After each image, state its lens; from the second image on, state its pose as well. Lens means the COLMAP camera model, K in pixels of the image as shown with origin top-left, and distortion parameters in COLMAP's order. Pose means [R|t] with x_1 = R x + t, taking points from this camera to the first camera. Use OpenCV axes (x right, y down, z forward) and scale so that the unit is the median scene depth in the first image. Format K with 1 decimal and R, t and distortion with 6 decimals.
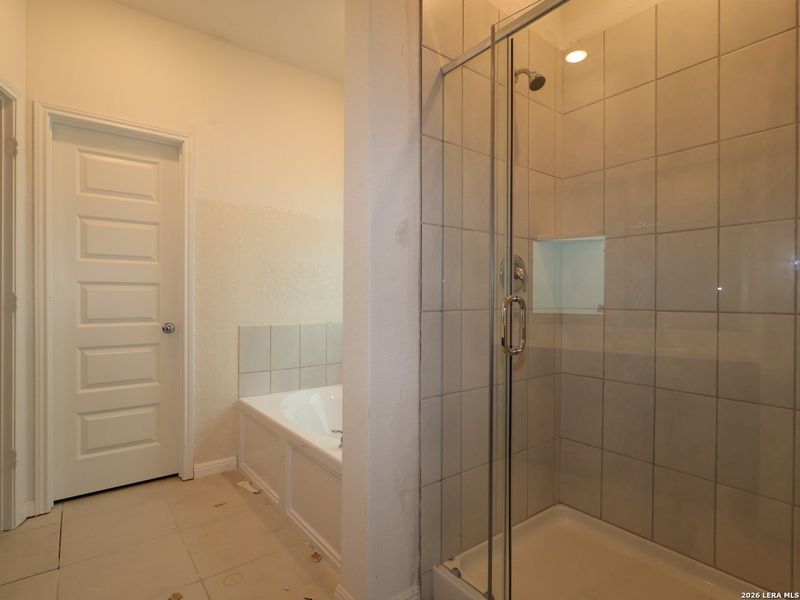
lens RADIAL K [[418.9, 0, 400.0], [0, 418.9, 300.0], [0, 0, 1]] dist [0.001661, 0.000254]
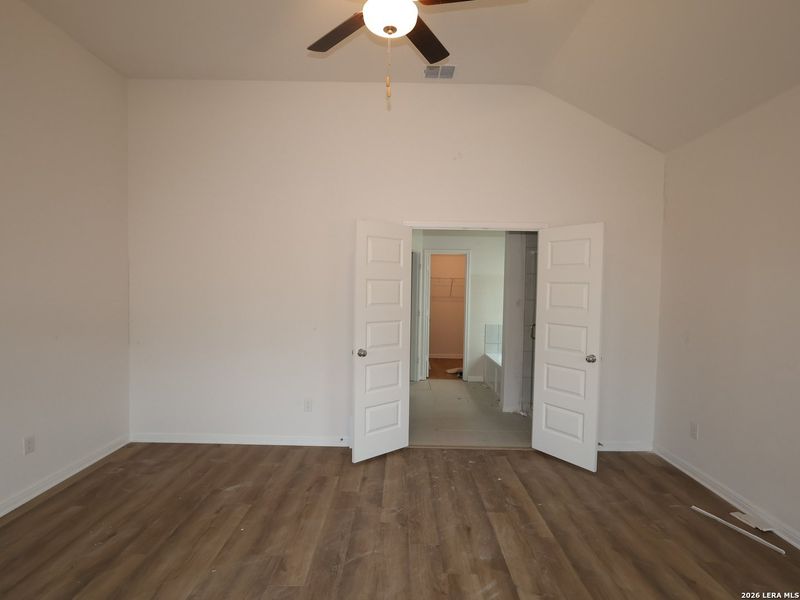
lens RADIAL K [[418.9, 0, 400.0], [0, 418.9, 300.0], [0, 0, 1]] dist [0.001661, 0.000254]
pose [[0.791136, 0.033303, -0.610733, 0.733613], [-0.018312, 0.999359, 0.030773, -0.149027], [0.611366, -0.013163, 0.791239, -1.283510]]
